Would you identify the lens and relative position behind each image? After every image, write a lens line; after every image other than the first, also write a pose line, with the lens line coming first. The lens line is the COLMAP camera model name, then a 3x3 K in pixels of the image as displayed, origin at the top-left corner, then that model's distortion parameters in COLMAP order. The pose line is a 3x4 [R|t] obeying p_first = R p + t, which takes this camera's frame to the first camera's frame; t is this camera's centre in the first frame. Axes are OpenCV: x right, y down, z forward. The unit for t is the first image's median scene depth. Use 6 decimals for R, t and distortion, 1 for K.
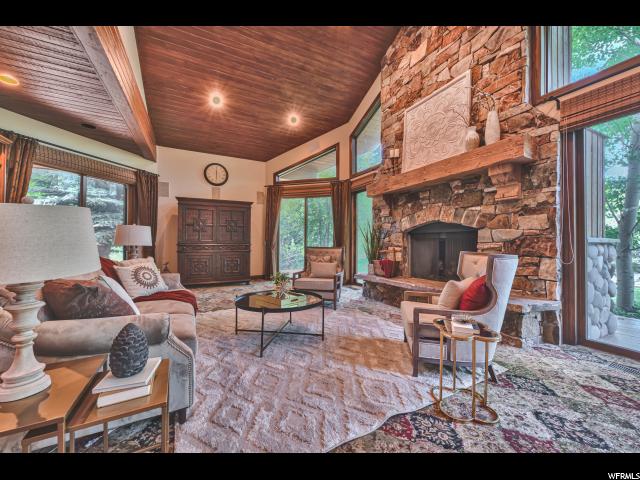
lens RADIAL K [[251.1, 0, 320.0], [0, 251.1, 240.0], [0, 0, 1]] dist [-0.000434, -0.000016]
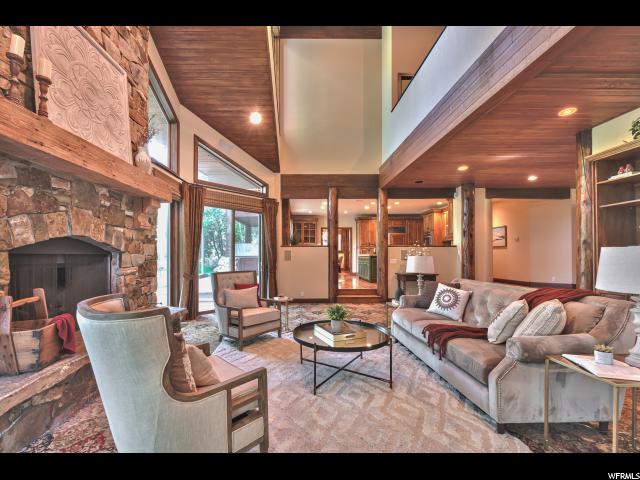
lens RADIAL K [[275.2, 0, 307.0], [0, 275.2, 242.6], [0, 0, 1]] dist [-0.001142, -0.000194]
pose [[-0.900745, -0.001778, 0.434345, -0.314022], [-0.027395, 0.998233, -0.052725, -0.036339], [-0.433484, -0.059391, -0.899202, 1.249474]]
